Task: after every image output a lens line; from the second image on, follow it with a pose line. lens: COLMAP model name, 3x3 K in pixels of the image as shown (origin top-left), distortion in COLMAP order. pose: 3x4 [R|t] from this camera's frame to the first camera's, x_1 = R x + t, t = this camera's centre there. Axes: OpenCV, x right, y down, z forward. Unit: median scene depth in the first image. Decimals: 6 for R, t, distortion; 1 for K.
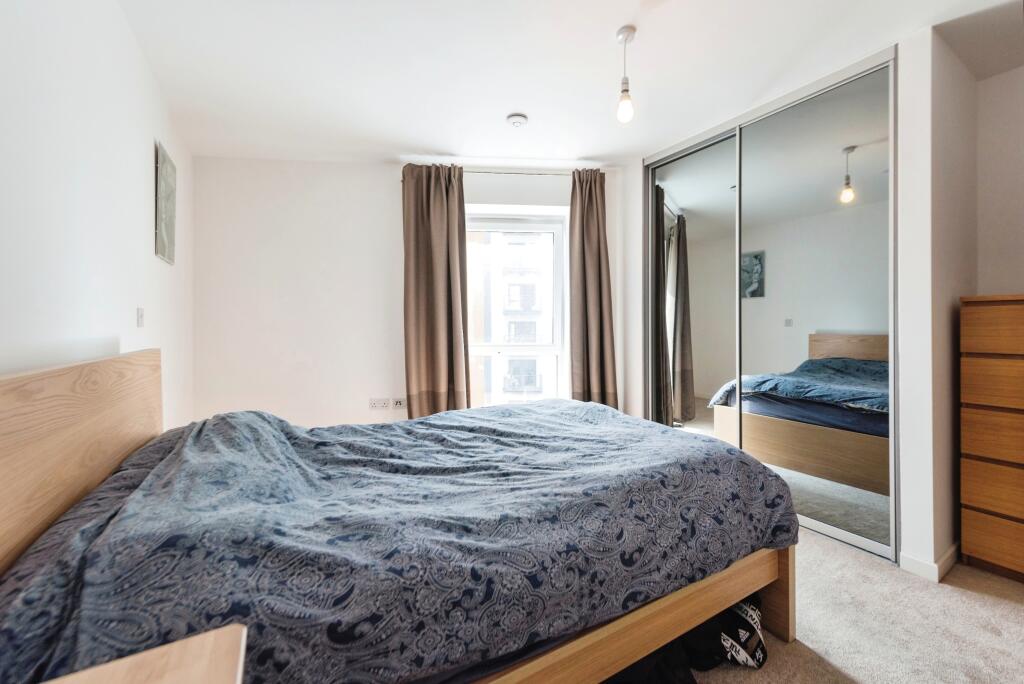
lens RADIAL K [[410.9, 0, 512.2], [0, 410.9, 327.6], [0, 0, 1]] dist [0.002682, -0.000002]
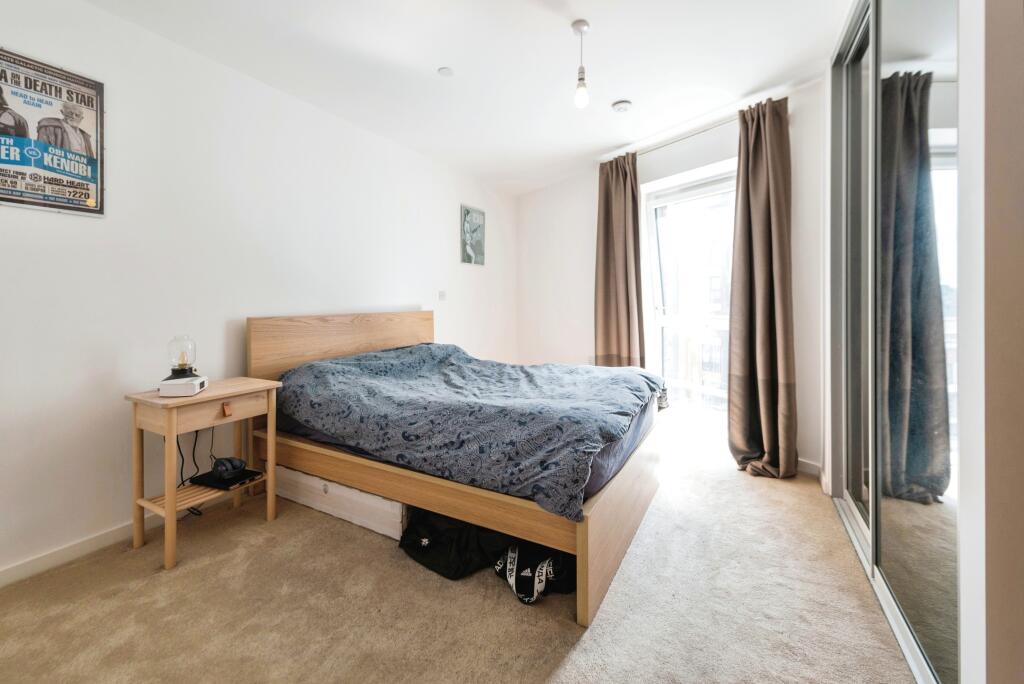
lens RADIAL K [[404.0, 0, 514.8], [0, 404.0, 302.7], [0, 0, 1]] dist [0.000147, -0.000025]
pose [[0.511116, 0.001808, -0.859510, 1.624677], [0.002753, 0.999989, 0.003741, 0.009143], [0.859507, -0.004279, 0.511105, 0.452546]]
